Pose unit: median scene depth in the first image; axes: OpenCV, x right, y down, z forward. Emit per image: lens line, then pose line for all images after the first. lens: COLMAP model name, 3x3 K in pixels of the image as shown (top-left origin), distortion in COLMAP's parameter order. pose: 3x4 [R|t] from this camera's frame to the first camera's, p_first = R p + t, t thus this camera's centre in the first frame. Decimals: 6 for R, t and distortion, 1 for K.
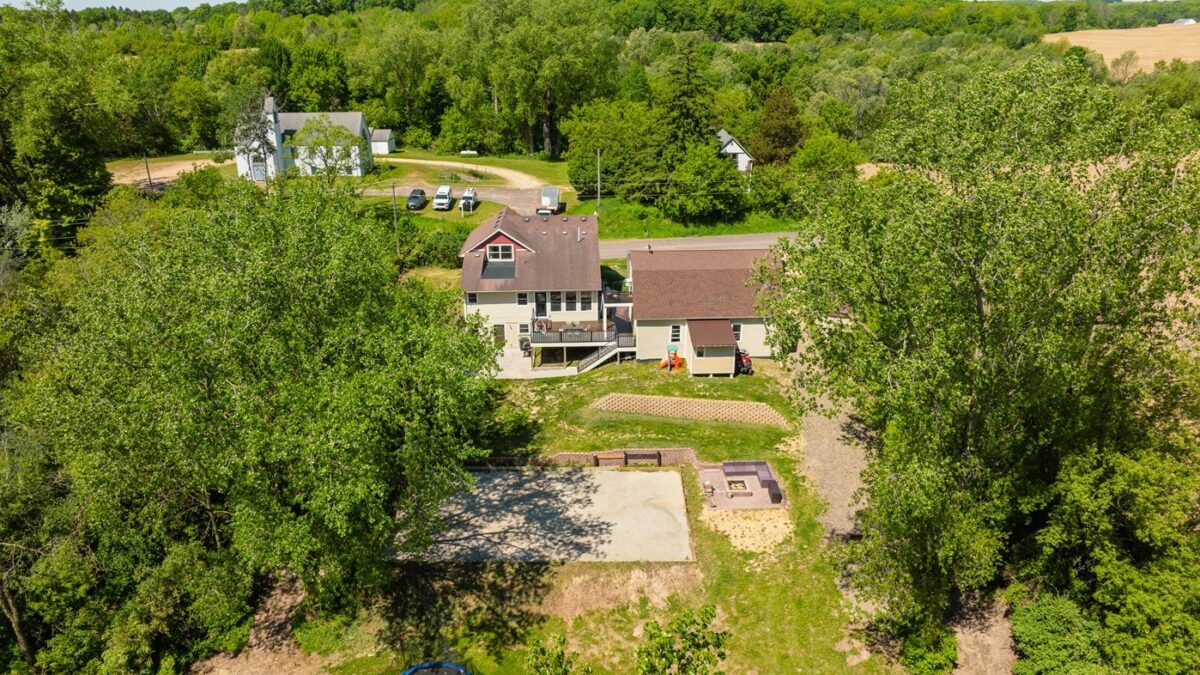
lens RADIAL K [[853.2, 0, 600.0], [0, 853.2, 337.5], [0, 0, 1]] dist [-0.003250, 0.003636]
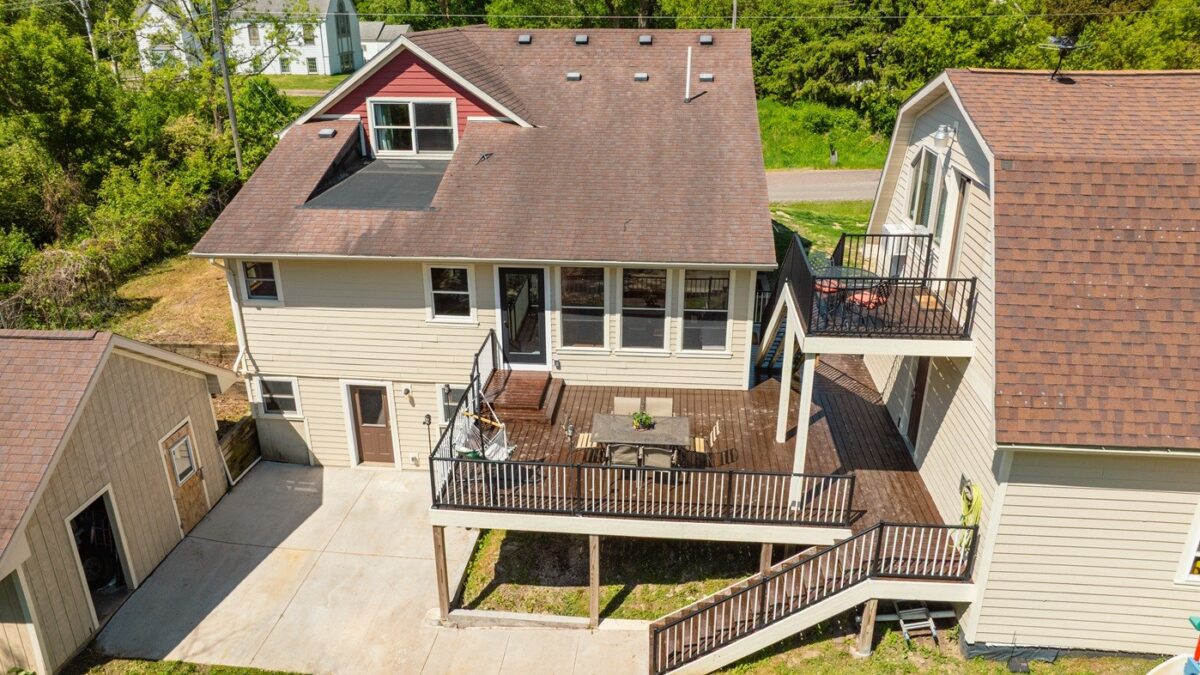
lens RADIAL K [[853.2, 0, 600.0], [0, 853.2, 337.5], [0, 0, 1]] dist [-0.003250, 0.003636]
pose [[0.991918, 0.049124, -0.116982, -0.017235], [-0.047726, 0.998752, 0.014724, -0.037324], [0.117559, -0.009022, 0.993025, 0.752319]]
